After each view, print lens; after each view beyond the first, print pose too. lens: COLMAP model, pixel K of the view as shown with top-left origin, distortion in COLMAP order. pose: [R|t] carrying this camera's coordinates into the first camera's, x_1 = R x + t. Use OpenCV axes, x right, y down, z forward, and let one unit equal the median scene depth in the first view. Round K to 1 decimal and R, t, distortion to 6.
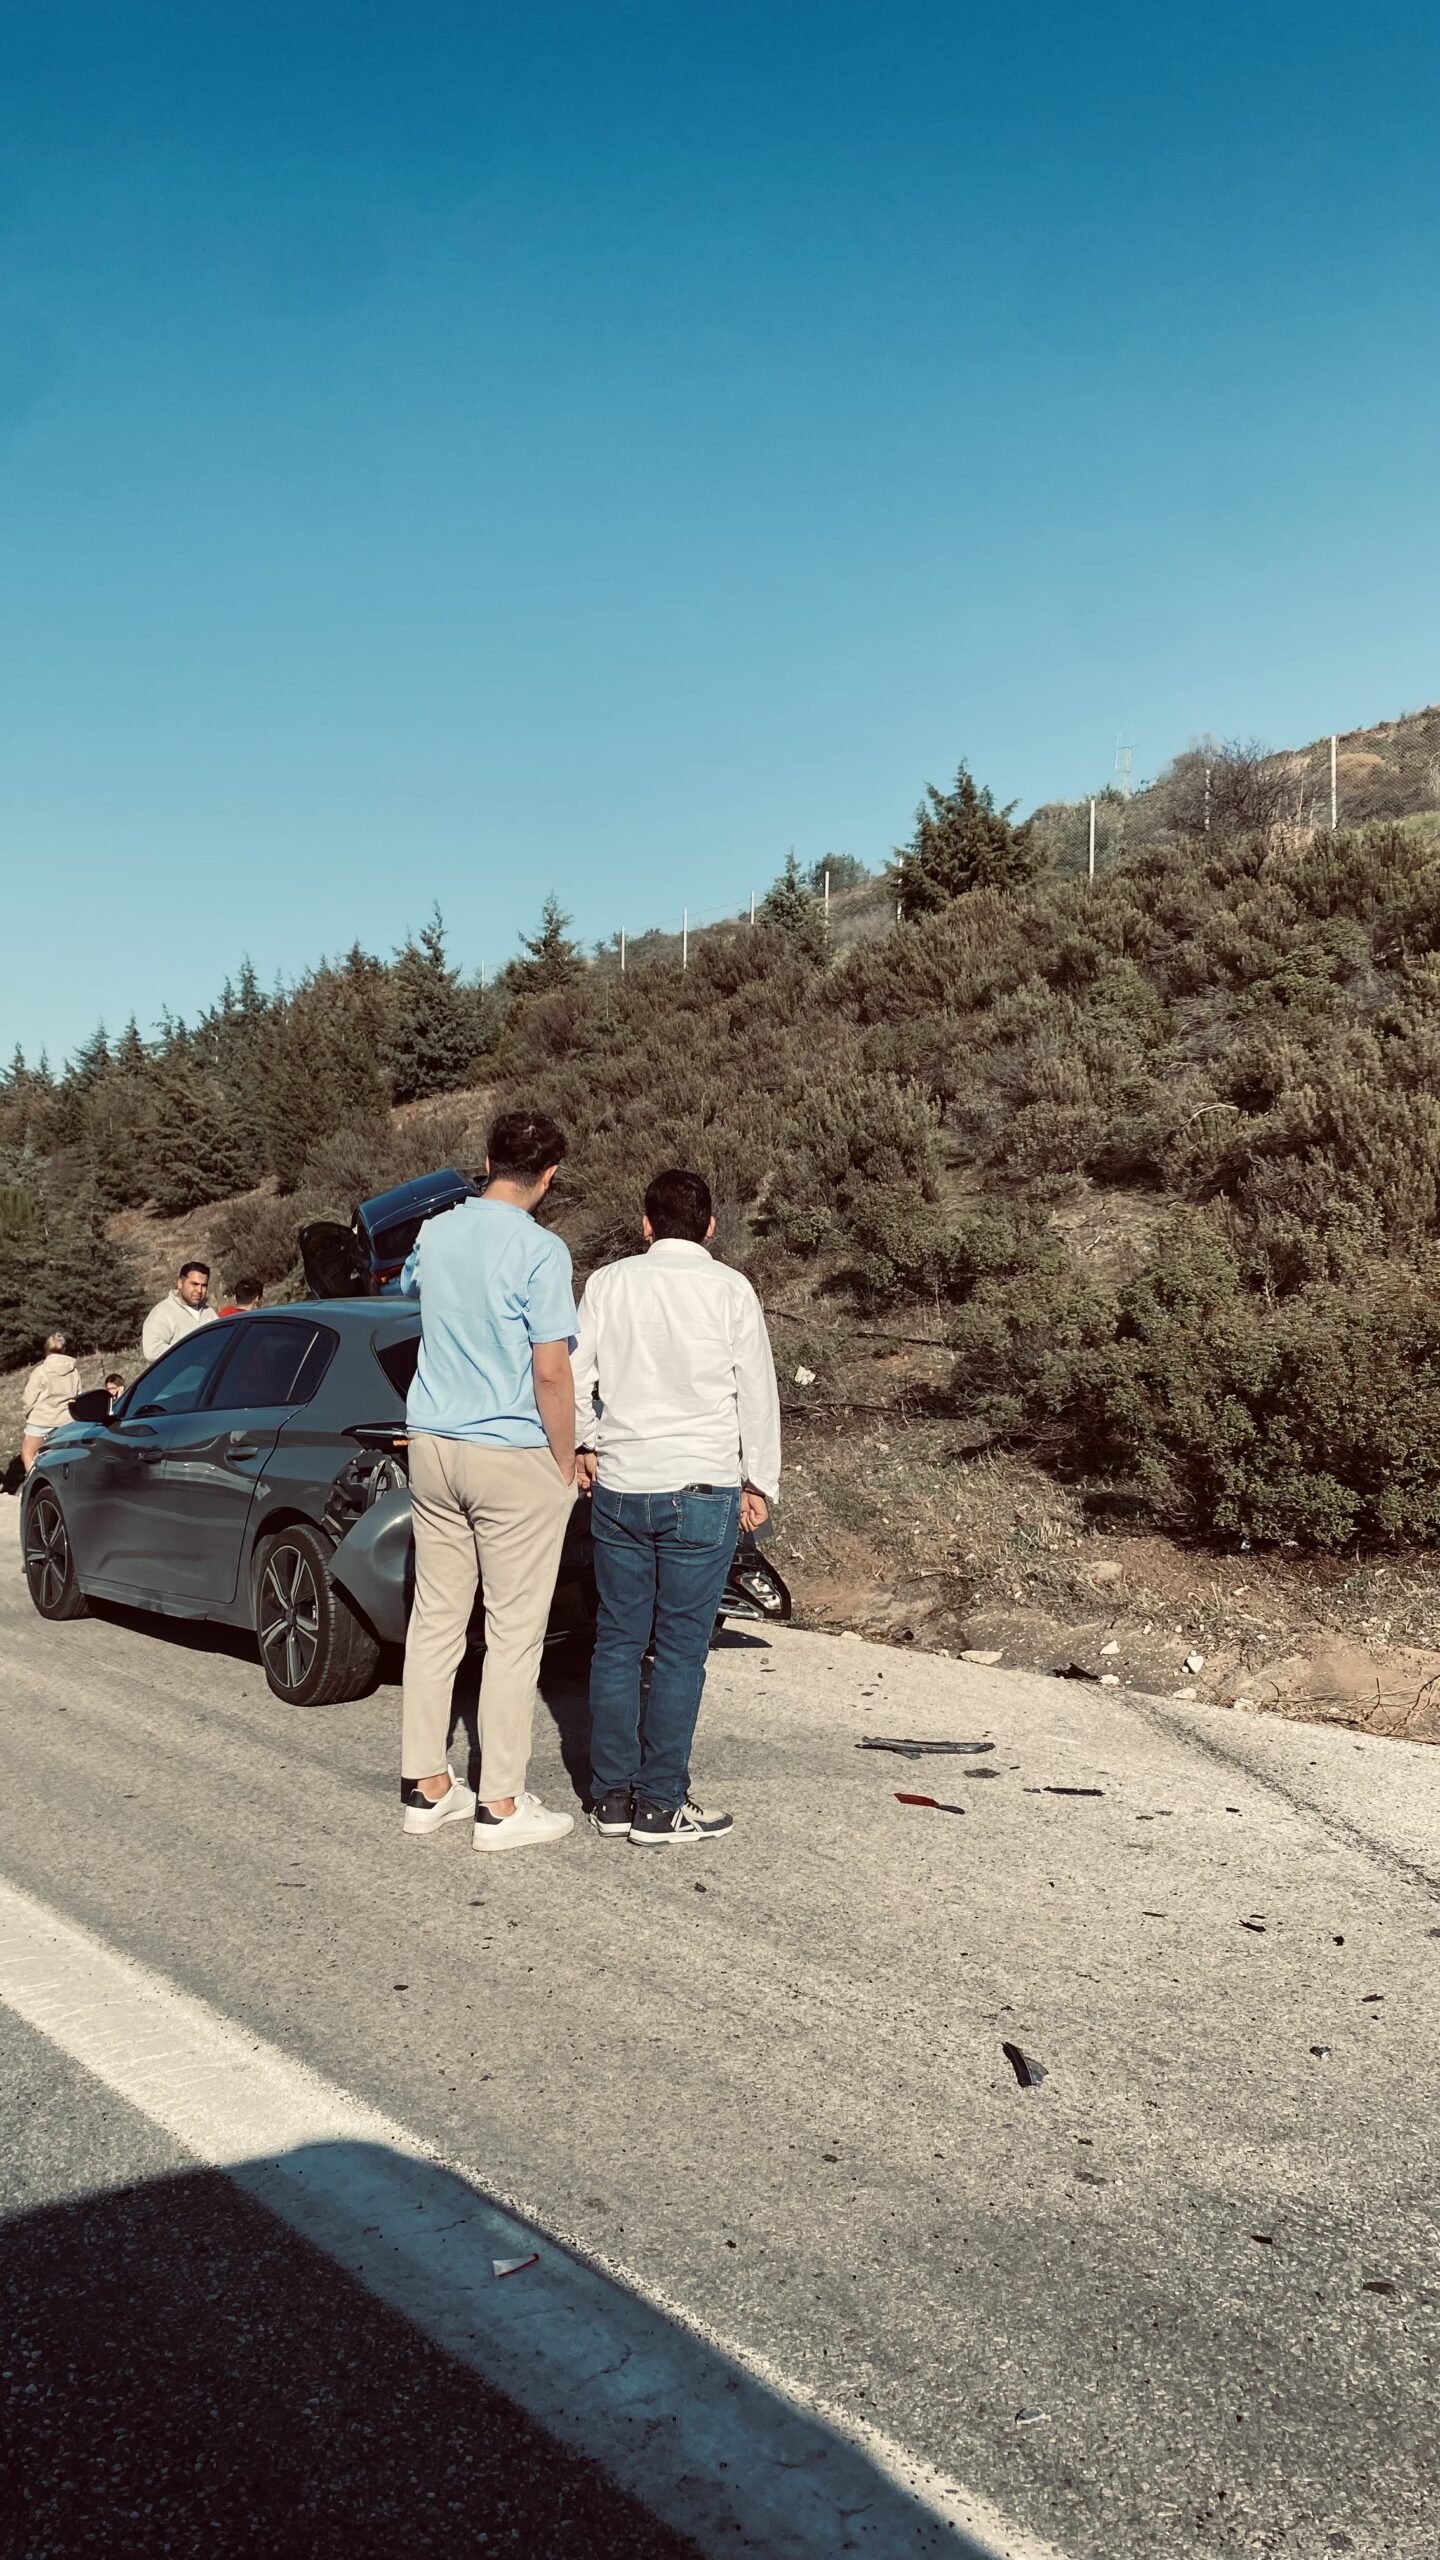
lens RADIAL K [[1881.2, 0, 713.9], [0, 1881.2, 1271.2], [0, 0, 1]] dist [0.080844, -0.022383]
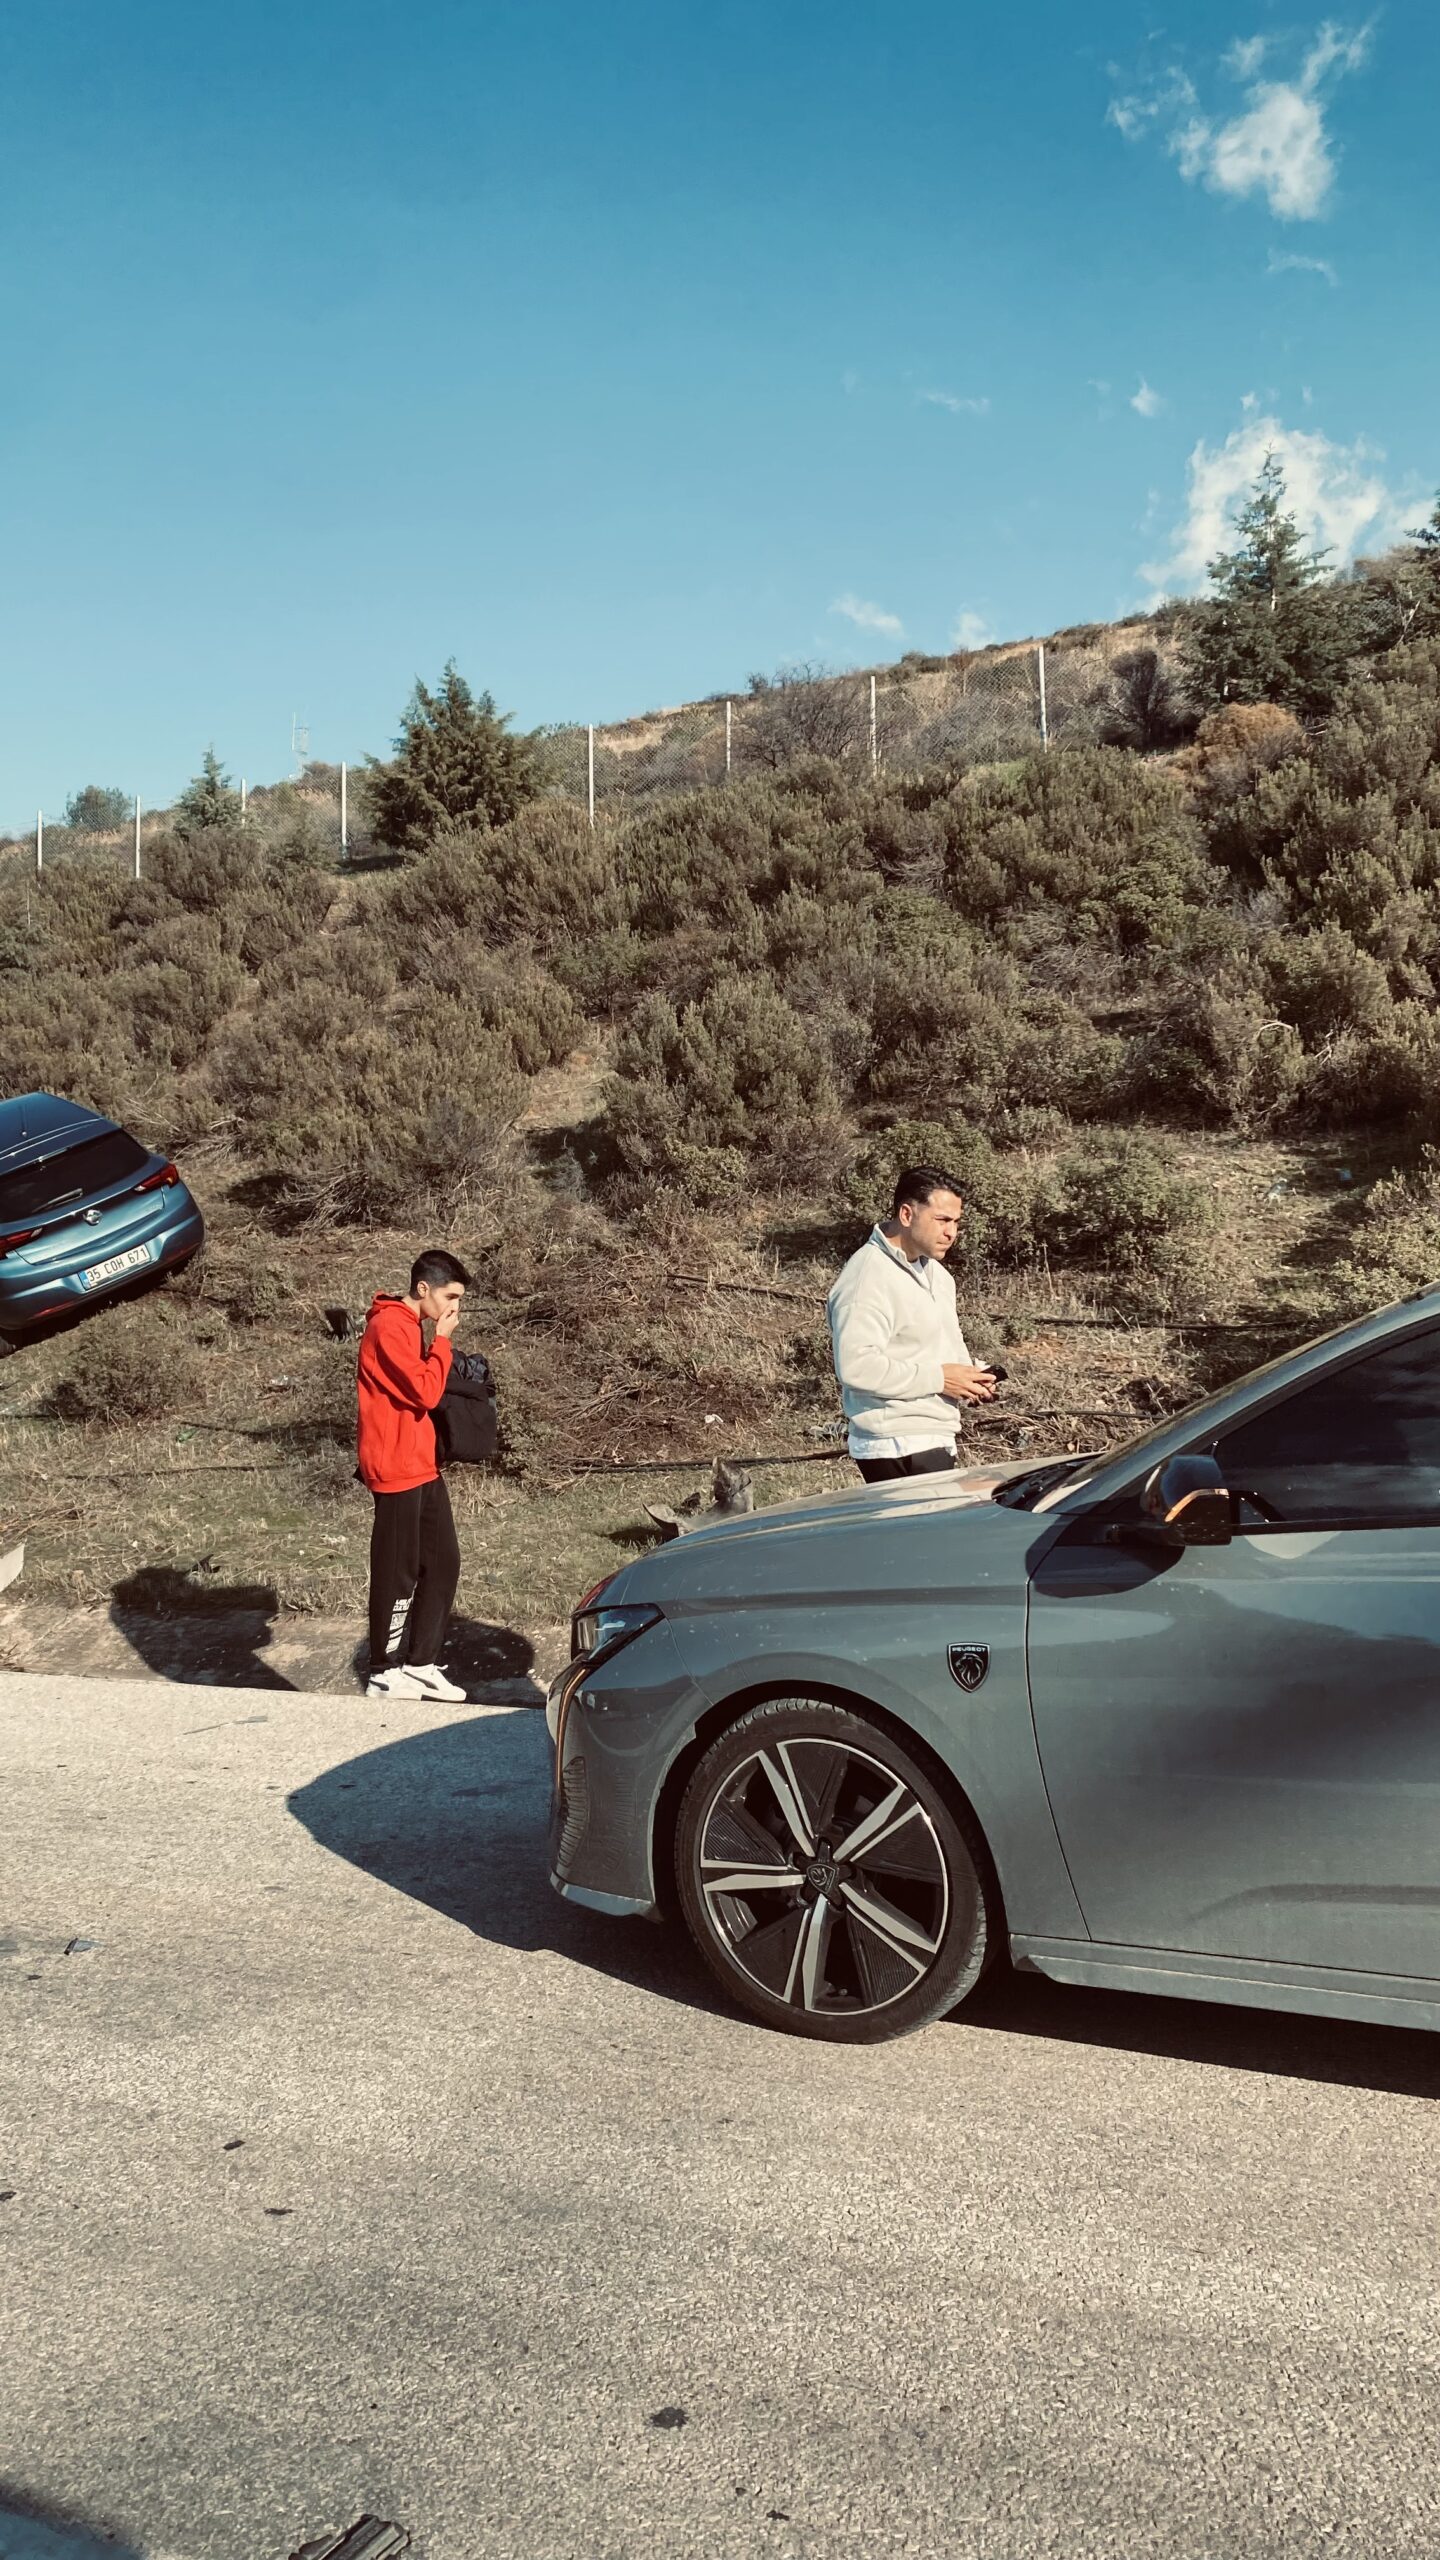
lens RADIAL K [[1881.2, 0, 727.0], [0, 1881.2, 1260.1], [0, 0, 1]] dist [0.080844, -0.022383]
pose [[0.902084, -0.010907, 0.431423, -0.235739], [0.010276, 0.999940, 0.003795, 0.007240], [-0.431438, 0.001010, 0.902142, 0.283552]]
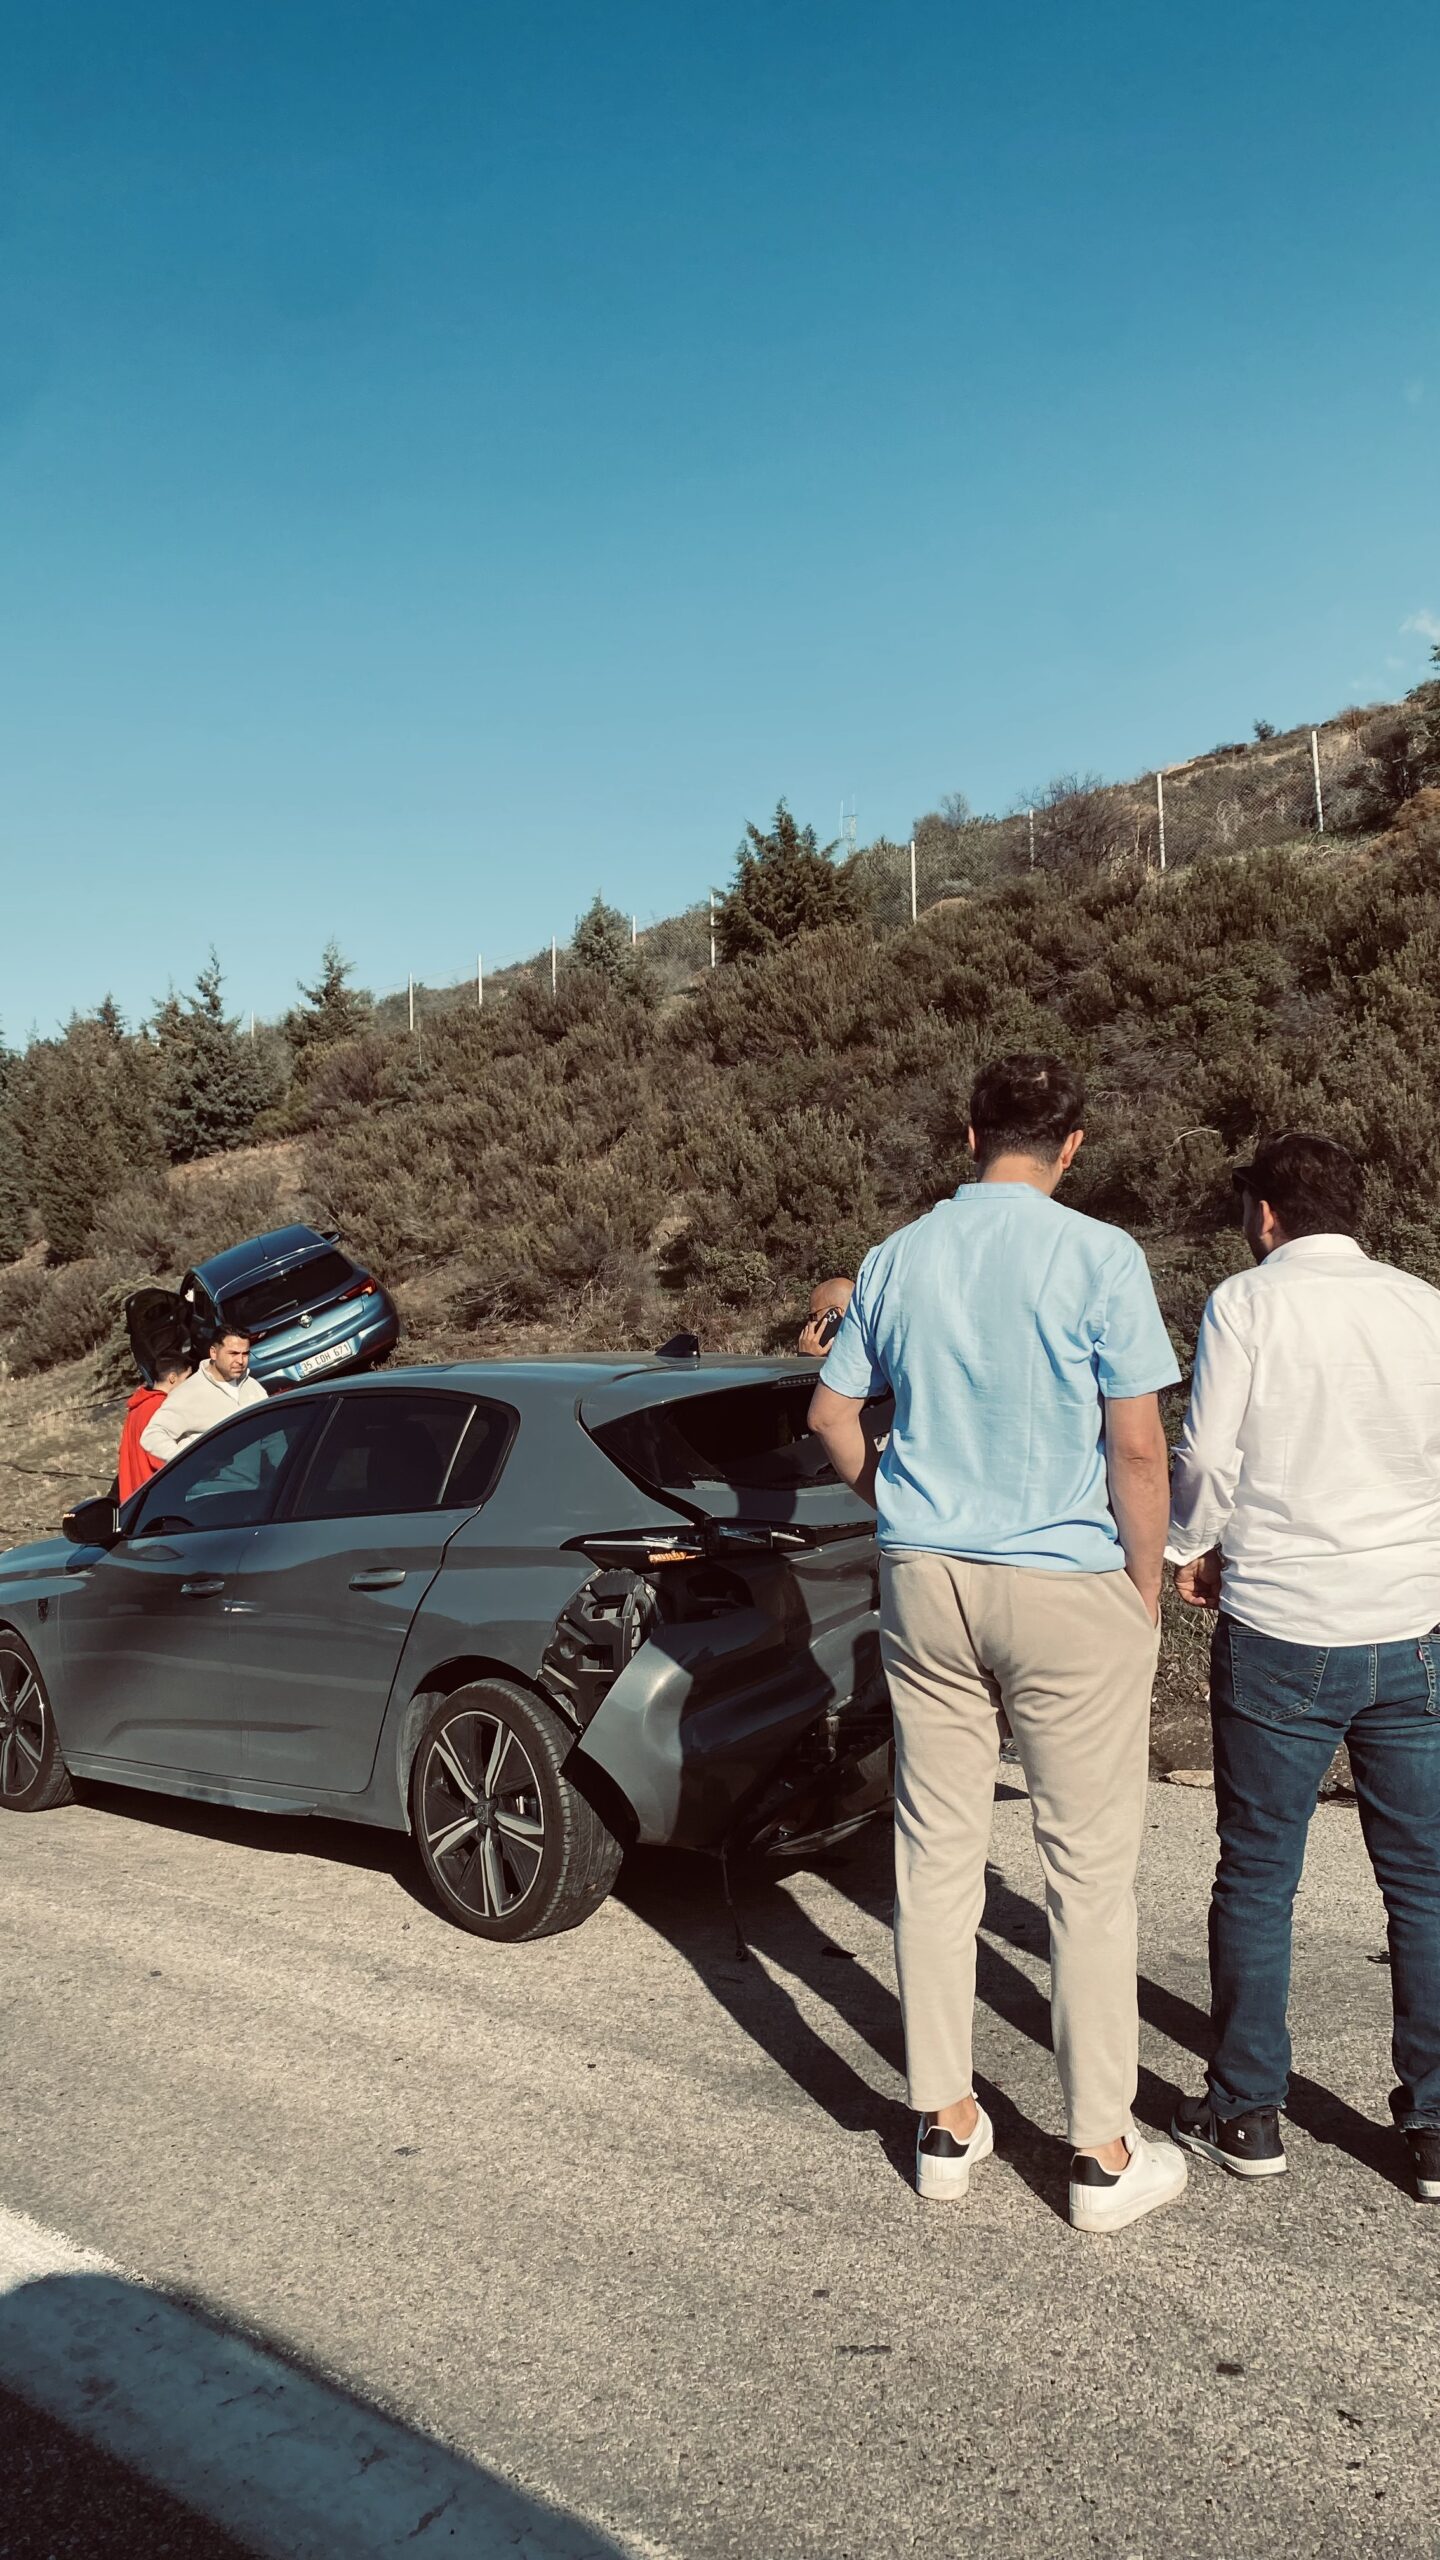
lens RADIAL K [[1881.2, 0, 739.7], [0, 1881.2, 1268.8], [0, 0, 1]] dist [0.080844, -0.022383]
pose [[0.988023, -0.027772, 0.151786, -0.077377], [0.032914, 0.998963, -0.031465, 0.001893], [-0.150754, 0.036084, 0.987912, 0.094258]]
